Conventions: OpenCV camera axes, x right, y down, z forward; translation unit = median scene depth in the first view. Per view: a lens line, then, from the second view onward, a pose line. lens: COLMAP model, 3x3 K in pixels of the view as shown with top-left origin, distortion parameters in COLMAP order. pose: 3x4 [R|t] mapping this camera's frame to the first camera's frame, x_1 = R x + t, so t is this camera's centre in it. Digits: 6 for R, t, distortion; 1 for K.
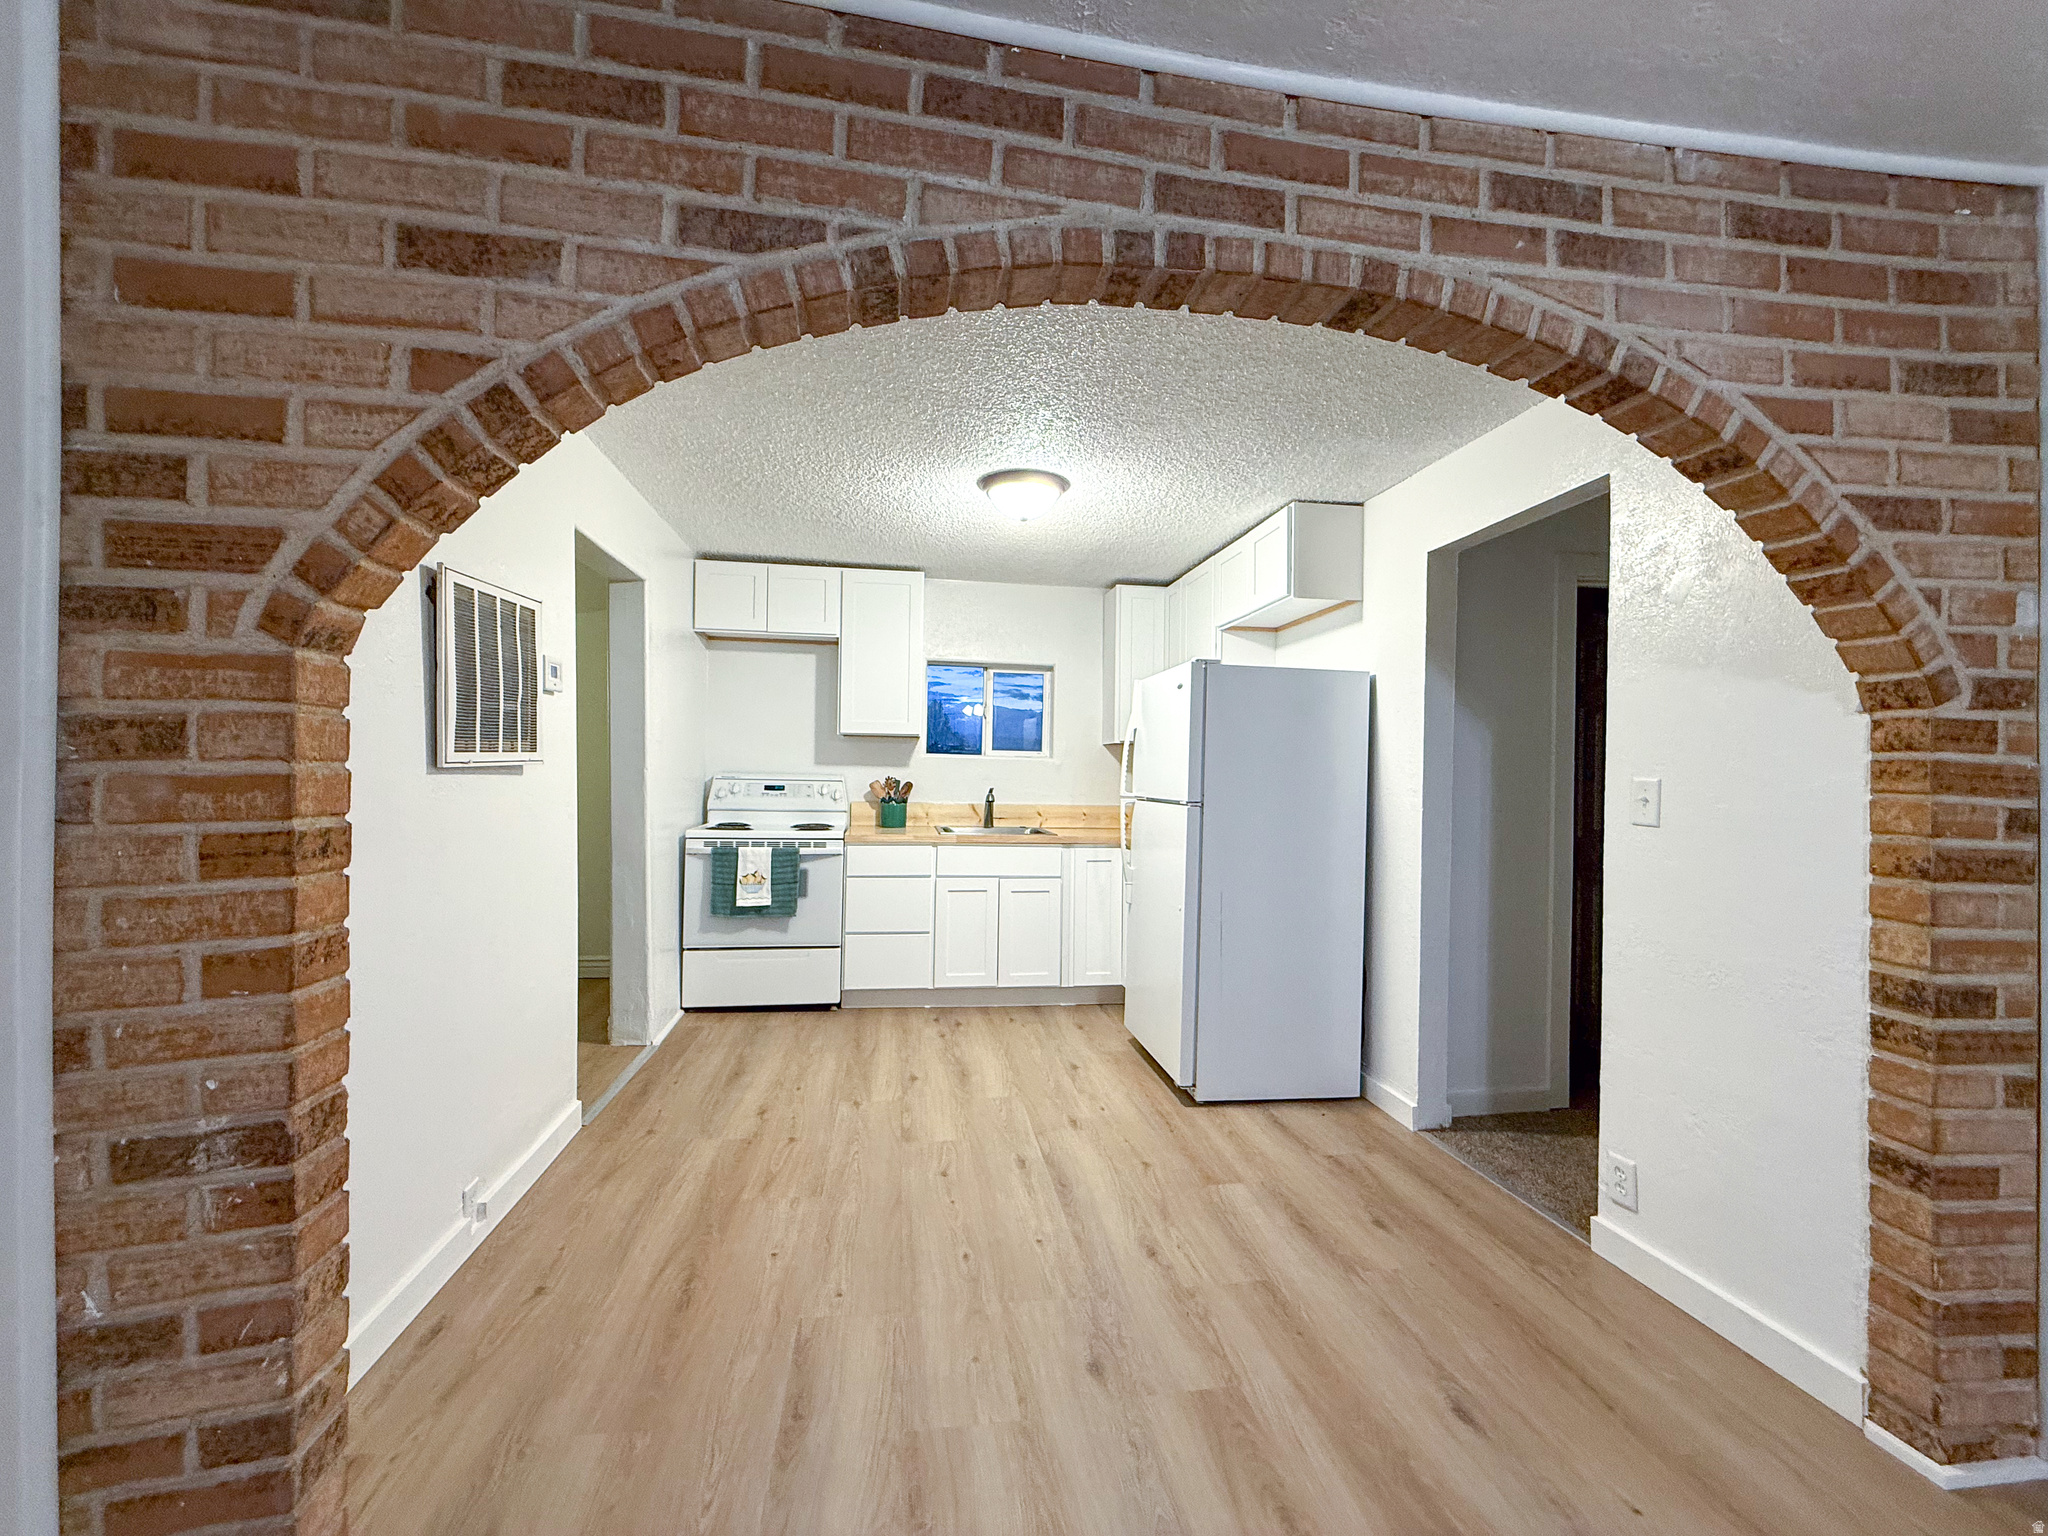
lens RADIAL K [[931.0, 0, 1024.0], [0, 931.0, 768.0], [0, 0, 1]] dist [0.016573, 0.000081]
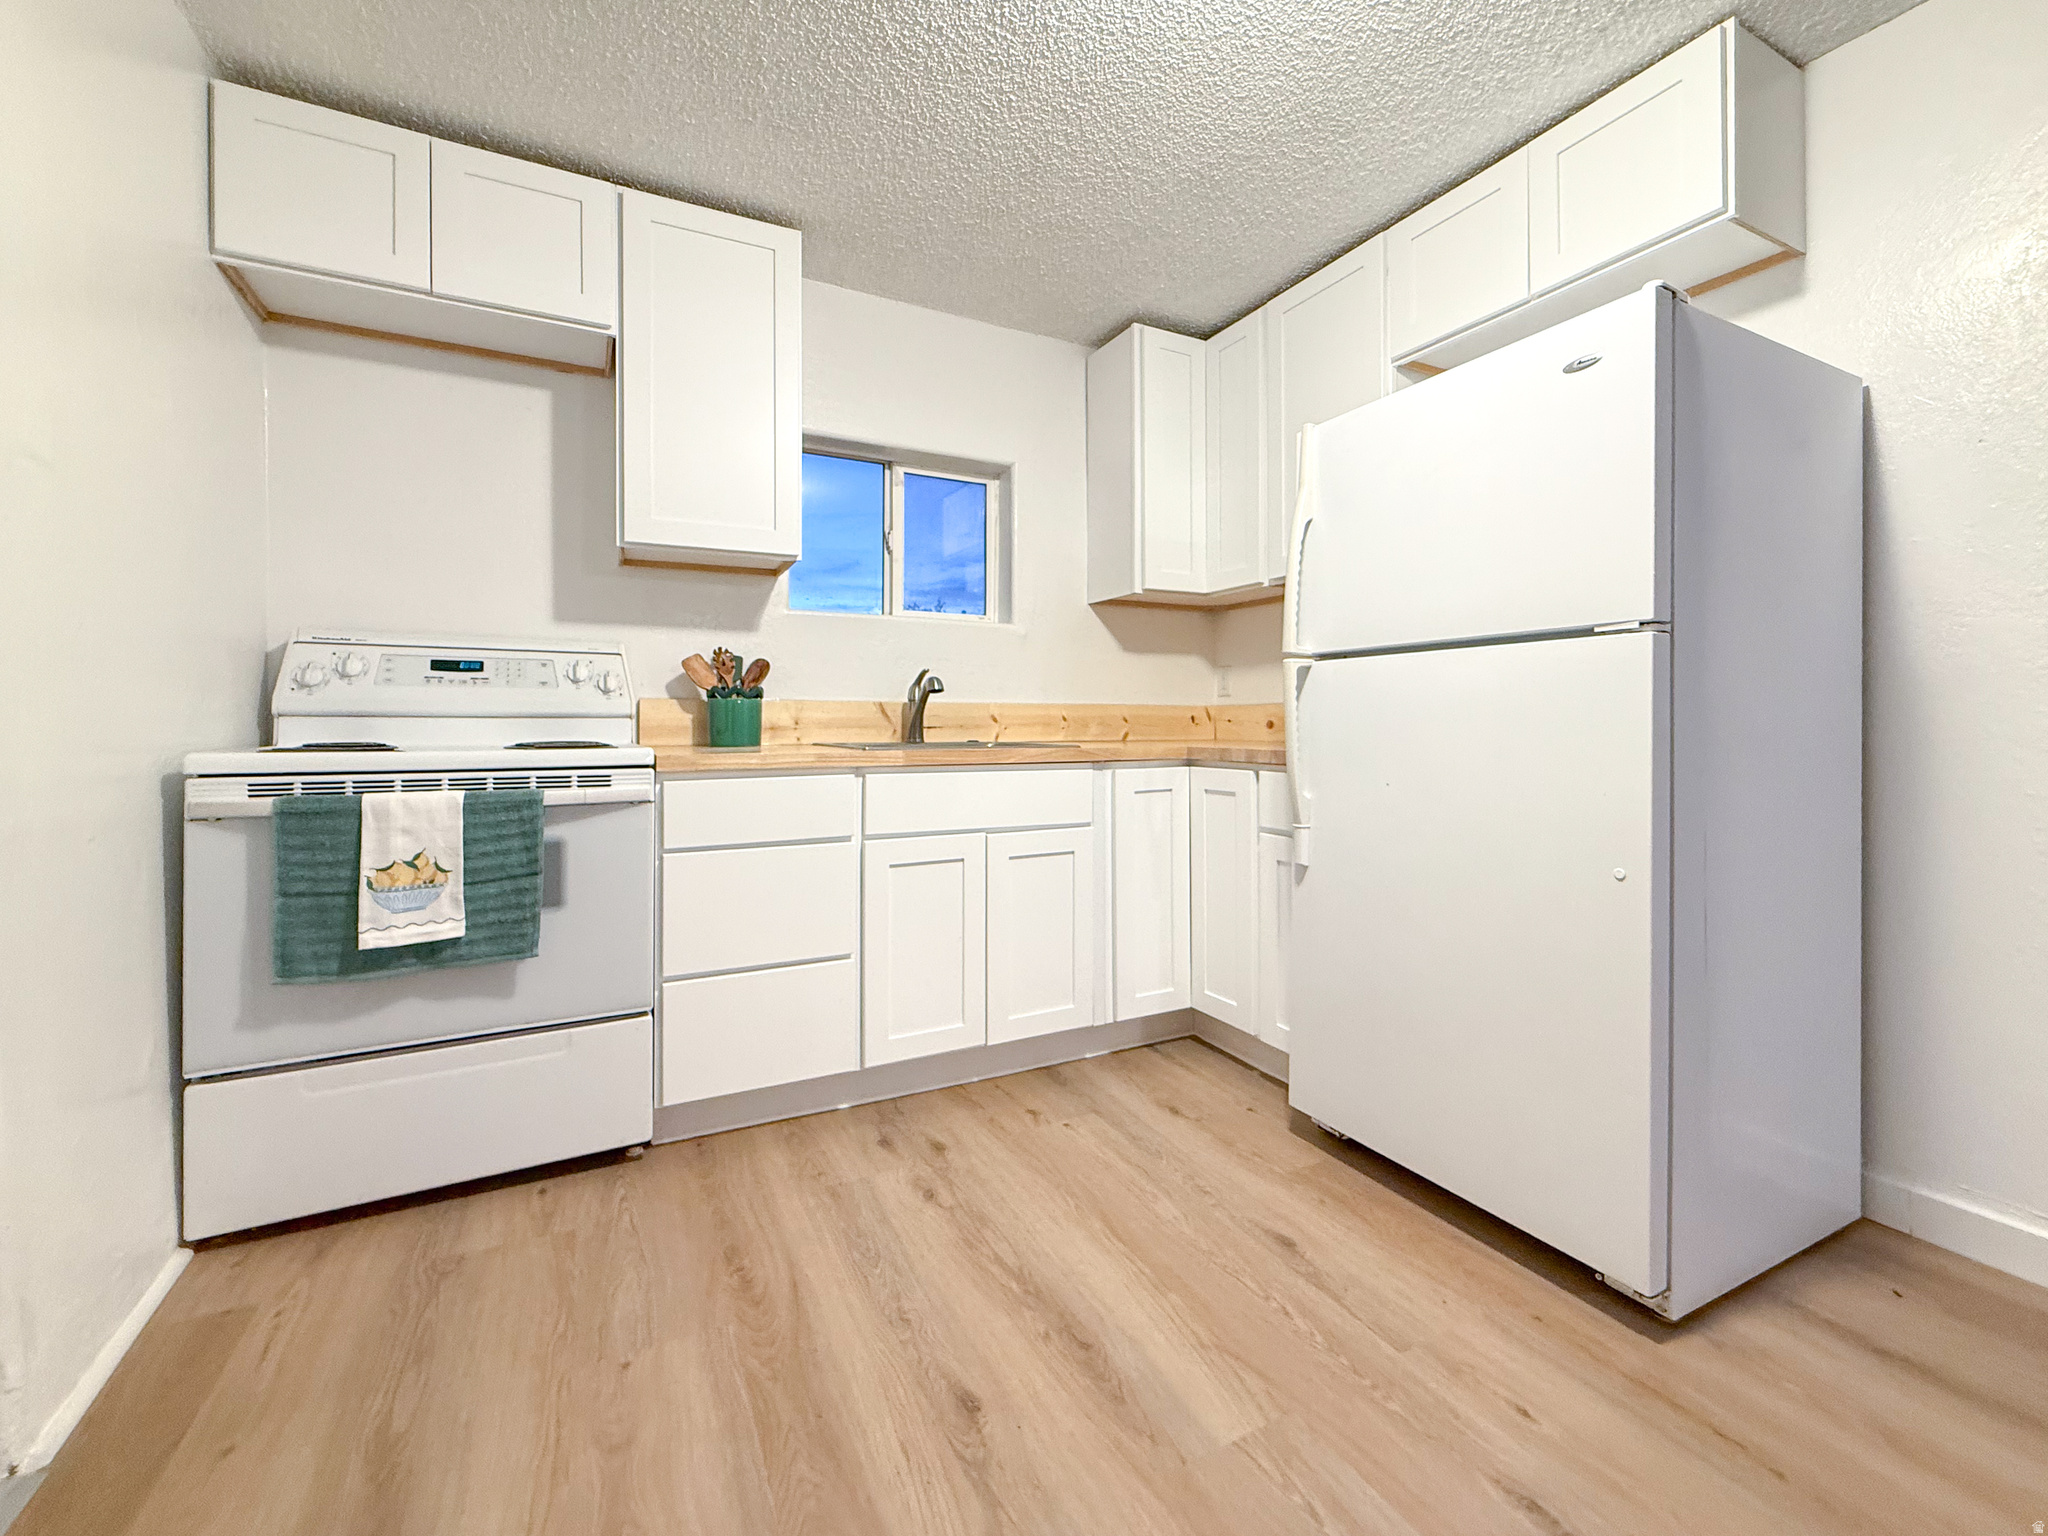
lens RADIAL K [[835.2, 0, 1026.3], [0, 835.2, 734.3], [0, 0, 1]] dist [0.000459, 0.000100]
pose [[0.933497, -0.019910, 0.358031, -0.171047], [0.016625, 0.999787, 0.012252, 0.059697], [-0.358198, -0.005485, 0.933629, 0.573438]]
